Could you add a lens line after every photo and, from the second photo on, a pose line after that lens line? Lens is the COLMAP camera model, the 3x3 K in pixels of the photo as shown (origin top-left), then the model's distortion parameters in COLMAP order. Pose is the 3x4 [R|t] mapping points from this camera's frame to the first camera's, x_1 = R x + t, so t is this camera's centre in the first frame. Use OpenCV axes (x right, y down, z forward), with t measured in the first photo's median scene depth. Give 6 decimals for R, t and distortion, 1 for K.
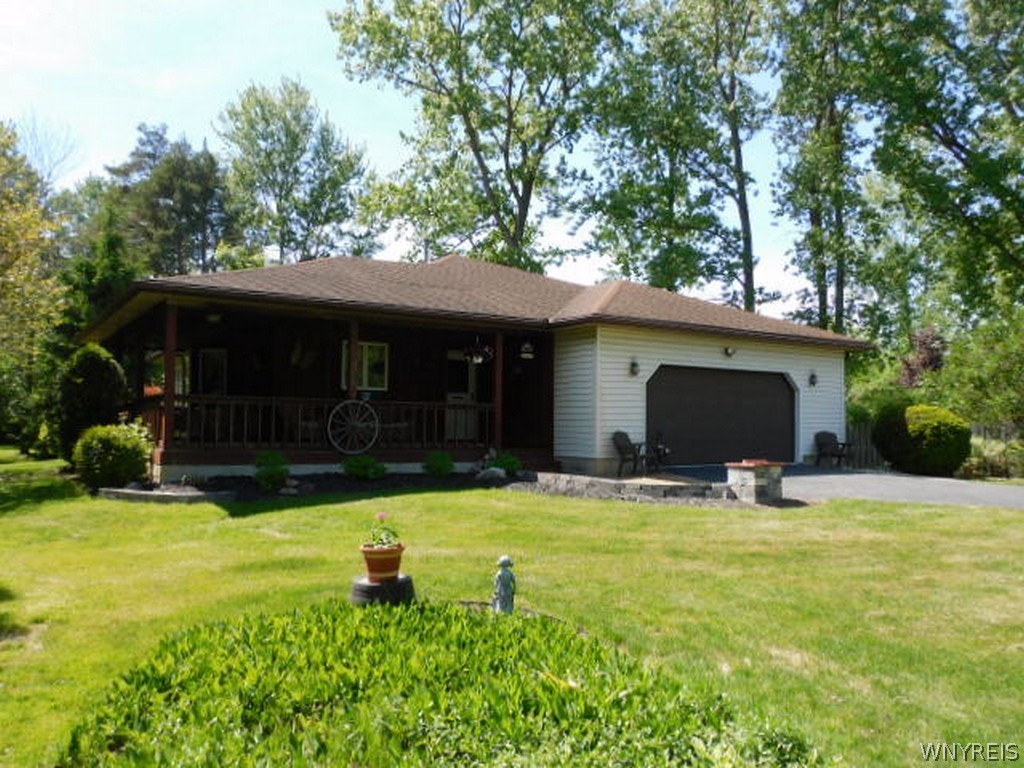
lens RADIAL K [[782.9, 0, 506.0], [0, 782.9, 410.9], [0, 0, 1]] dist [0.051364, -0.000557]
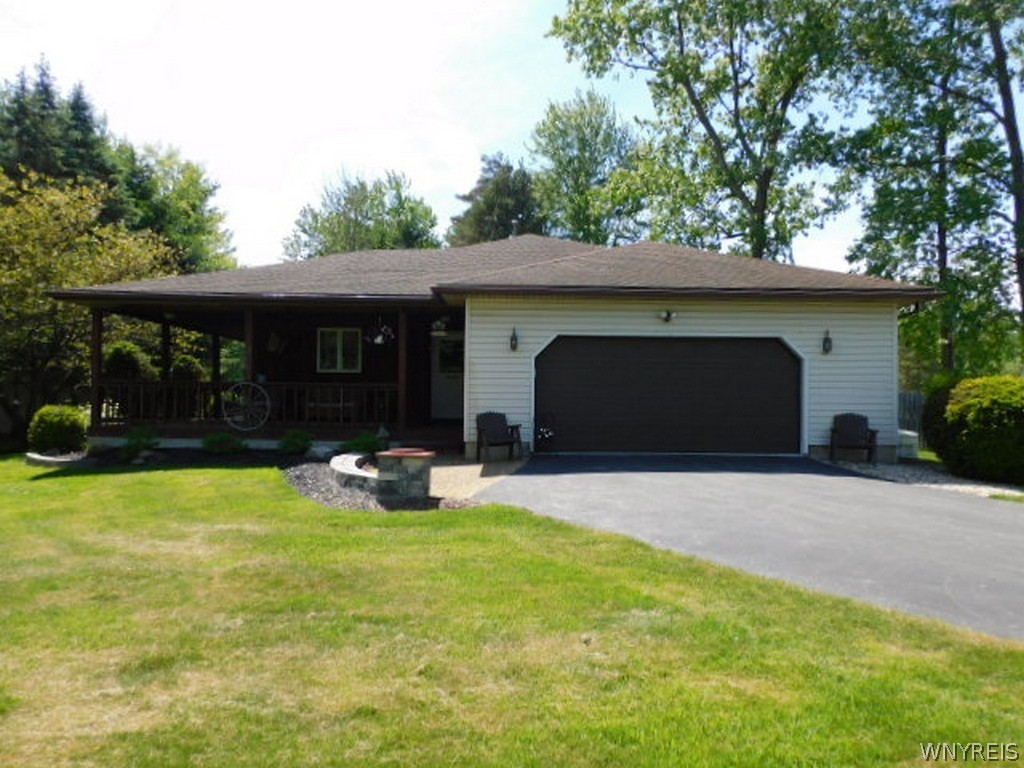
lens RADIAL K [[740.6, 0, 516.2], [0, 740.6, 386.2], [0, 0, 1]] dist [0.034025, -0.002758]
pose [[0.844279, -0.012357, -0.535762, 0.567567], [0.006590, 0.999898, -0.012677, 0.006900], [0.535864, 0.007172, 0.844274, 0.258925]]
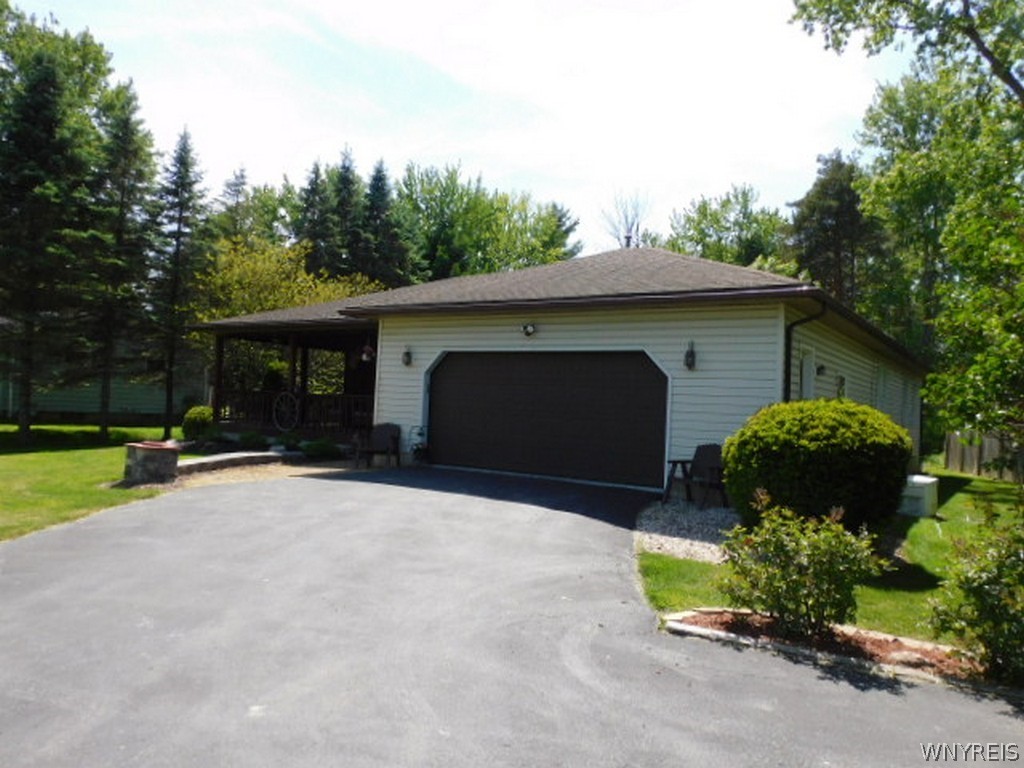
lens RADIAL K [[740.6, 0, 516.2], [0, 740.6, 386.2], [0, 0, 1]] dist [0.034025, -0.002758]
pose [[0.406275, -0.017789, -0.913578, 0.953351], [-0.030653, 0.998982, -0.033083, 0.005276], [0.913236, 0.041445, 0.405317, 0.693509]]
